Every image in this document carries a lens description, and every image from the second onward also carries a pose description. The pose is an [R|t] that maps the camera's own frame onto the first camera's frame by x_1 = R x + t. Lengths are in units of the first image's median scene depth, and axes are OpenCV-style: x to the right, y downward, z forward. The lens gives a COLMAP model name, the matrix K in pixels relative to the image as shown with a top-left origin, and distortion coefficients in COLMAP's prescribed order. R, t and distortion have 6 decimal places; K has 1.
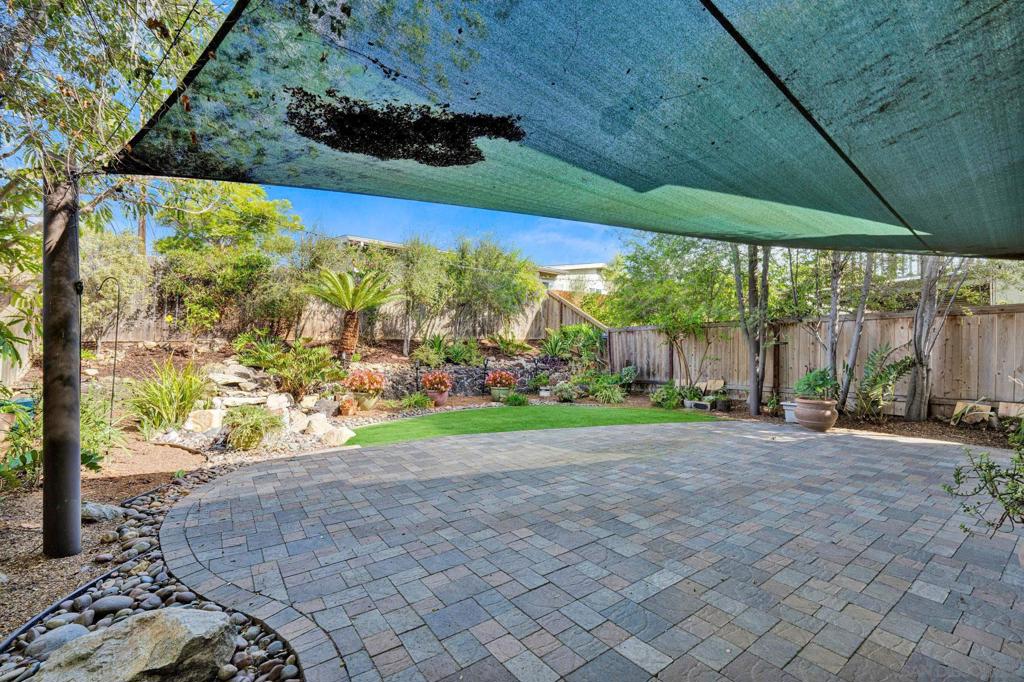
lens RADIAL K [[429.0, 0, 514.7], [0, 429.0, 337.0], [0, 0, 1]] dist [-0.003627, -0.000847]
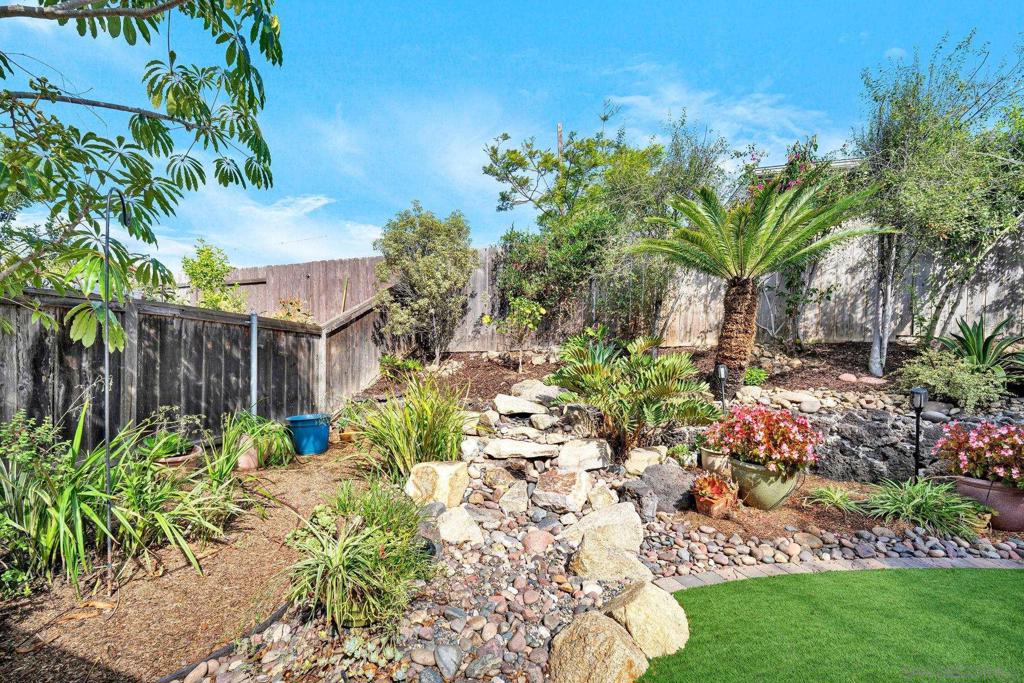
lens RADIAL K [[456.8, 0, 513.2], [0, 456.8, 370.4], [0, 0, 1]] dist [-0.003141, -0.000550]
pose [[0.615616, 0.012693, -0.787944, -0.128456], [0.015244, 0.999491, 0.028011, 0.022305], [0.787898, -0.029255, 0.615110, 0.463687]]
